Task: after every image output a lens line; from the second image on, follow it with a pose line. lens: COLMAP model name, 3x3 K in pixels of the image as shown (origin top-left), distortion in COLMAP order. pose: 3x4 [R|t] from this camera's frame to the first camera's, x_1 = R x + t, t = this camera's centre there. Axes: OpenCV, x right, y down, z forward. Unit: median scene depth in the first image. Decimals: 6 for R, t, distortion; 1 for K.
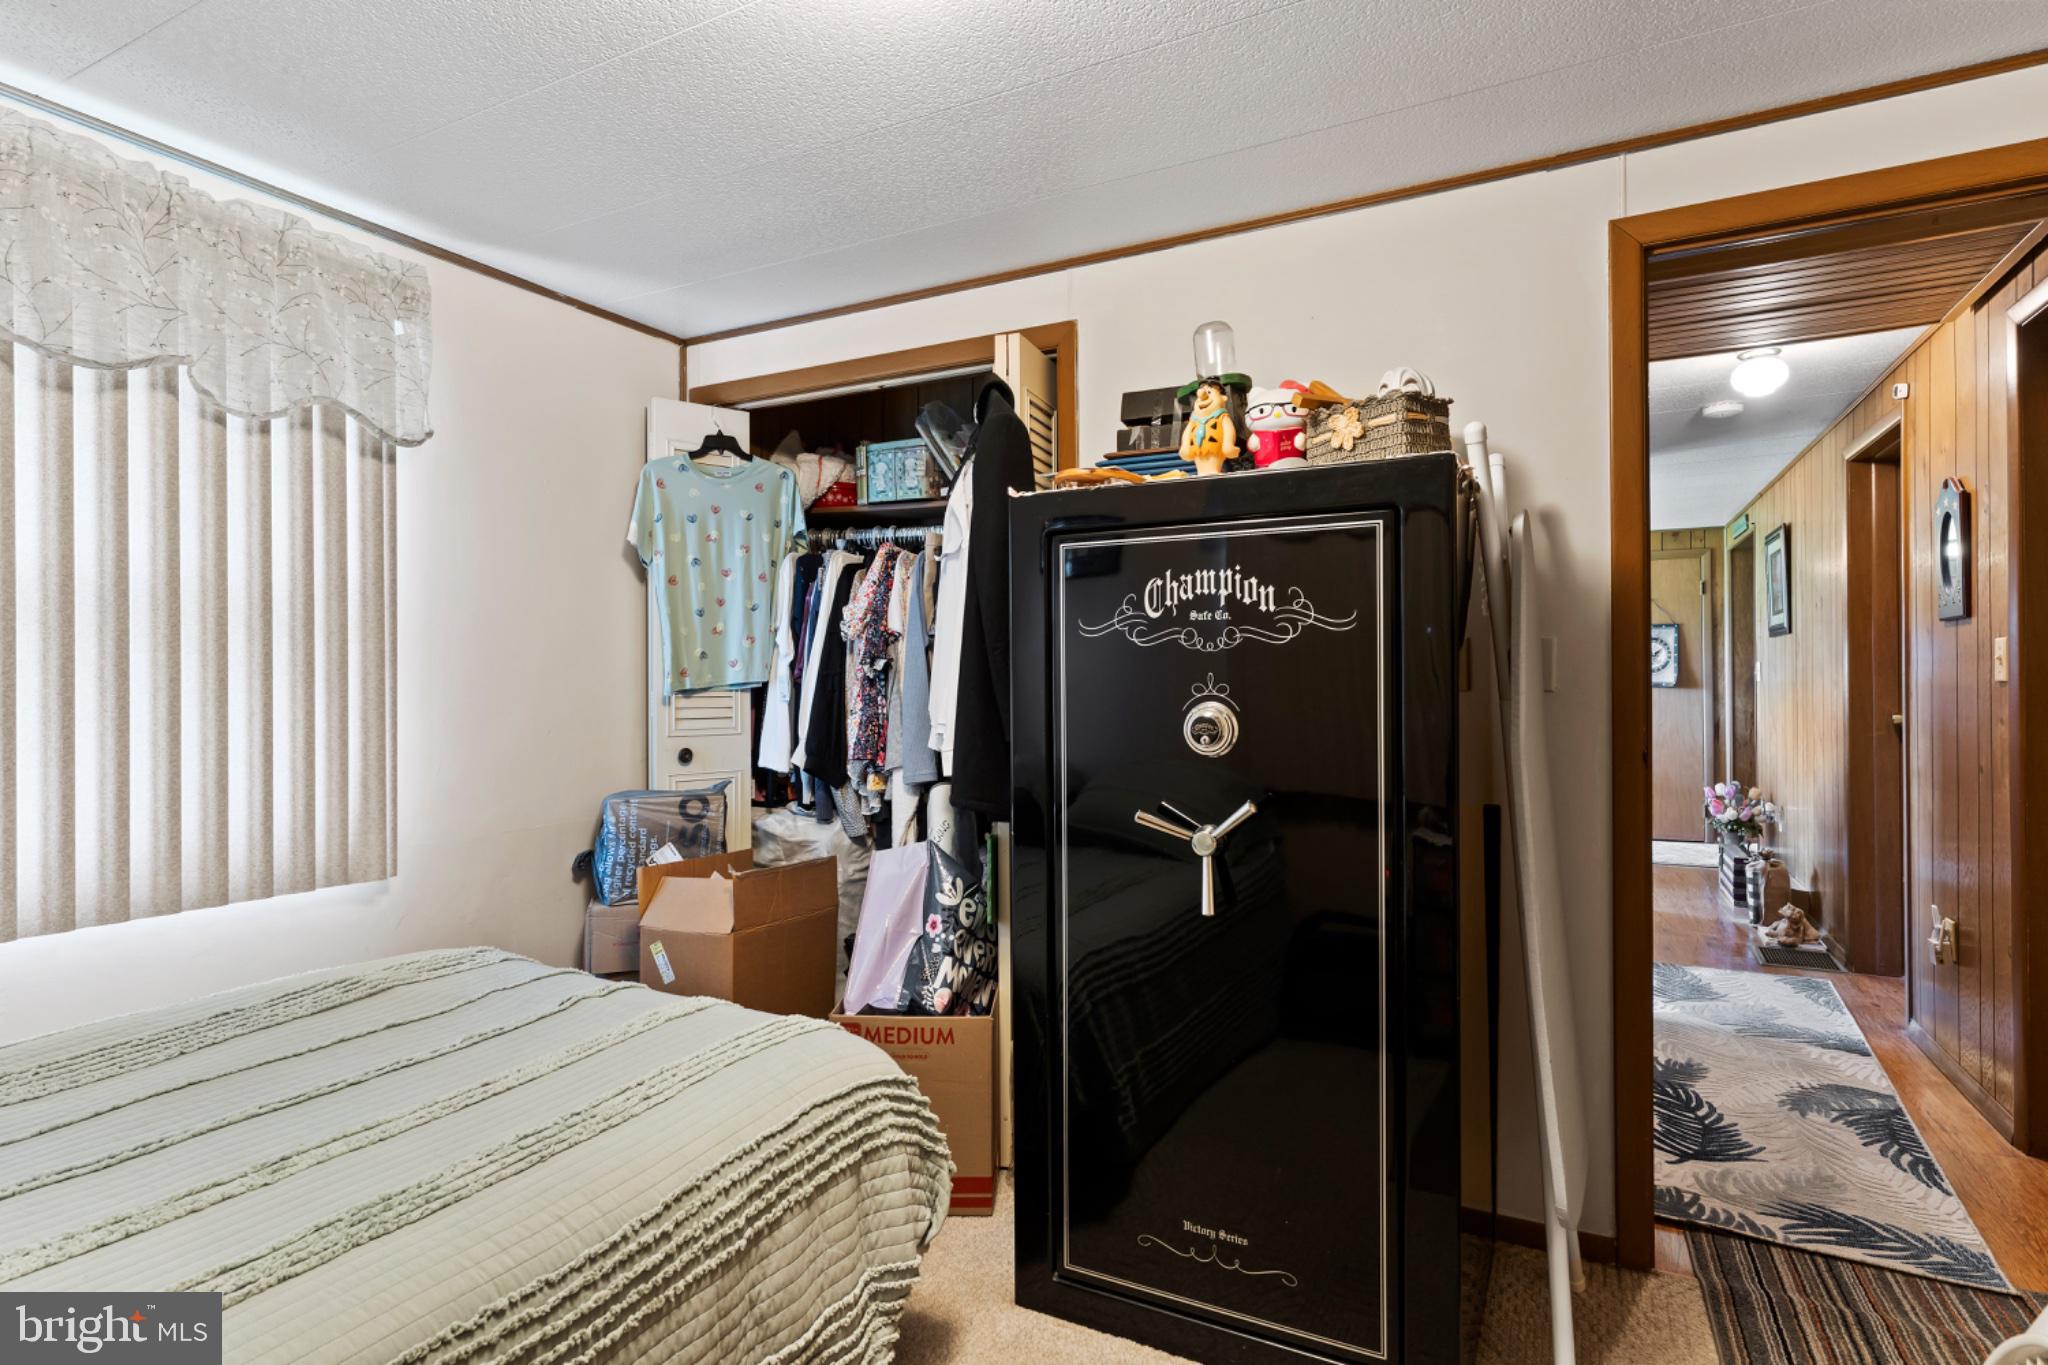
lens RADIAL K [[1054.8, 0, 1026.1], [0, 1054.8, 672.6], [0, 0, 1]] dist [-0.000943, 0.000064]
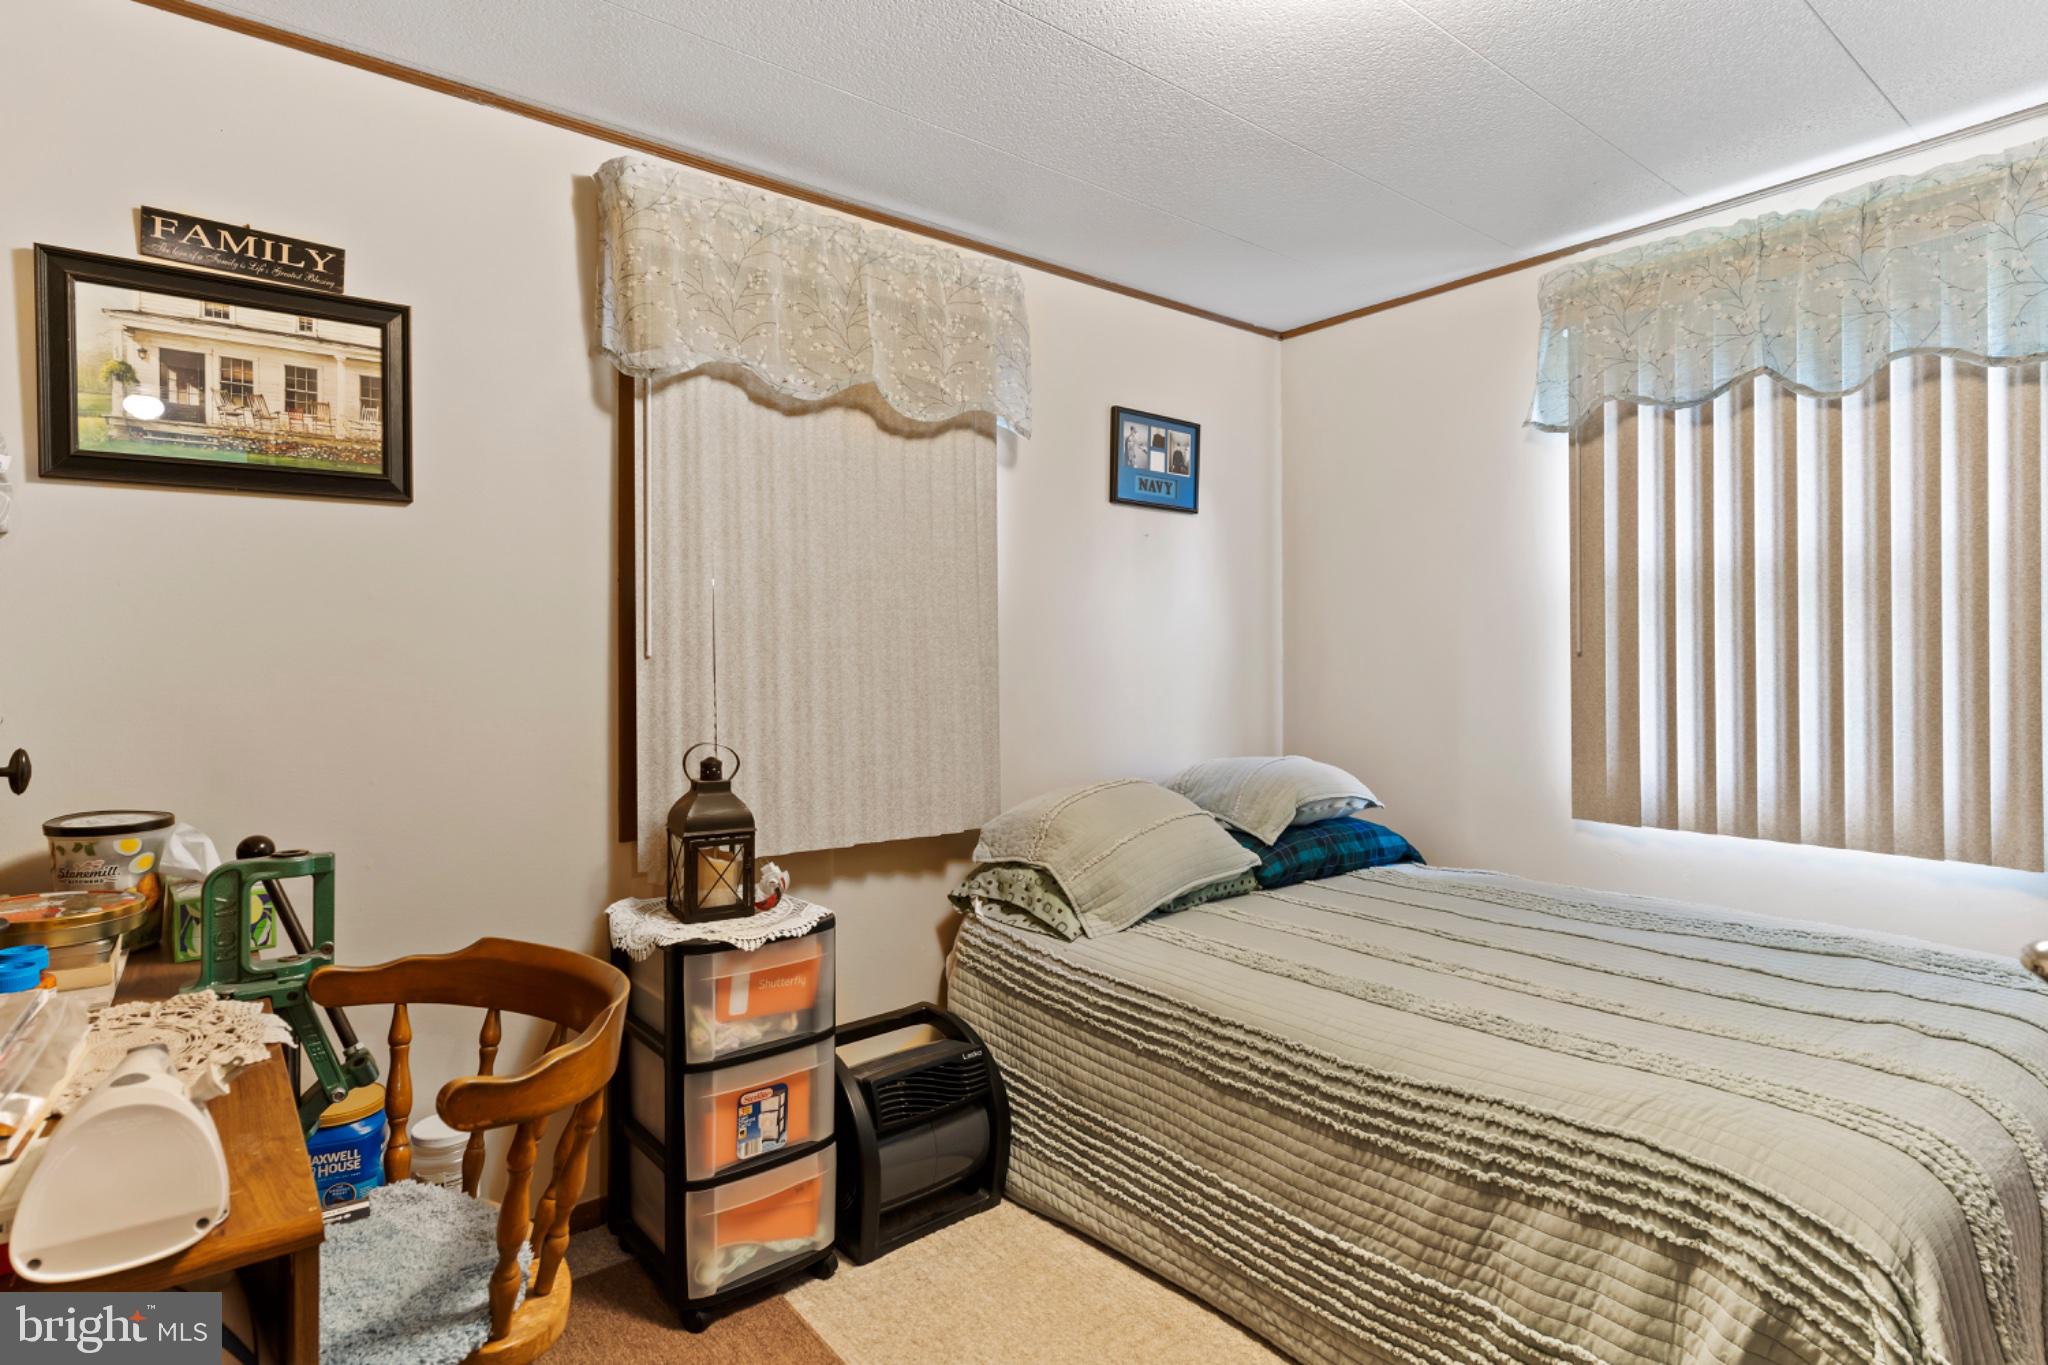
lens RADIAL K [[1054.8, 0, 1026.1], [0, 1054.8, 672.6], [0, 0, 1]] dist [-0.000943, 0.000064]
pose [[-0.397951, 0.018978, -0.917210, 0.771549], [0.012664, 0.999804, 0.015193, 0.015427], [0.917319, -0.005569, -0.398114, 0.893299]]
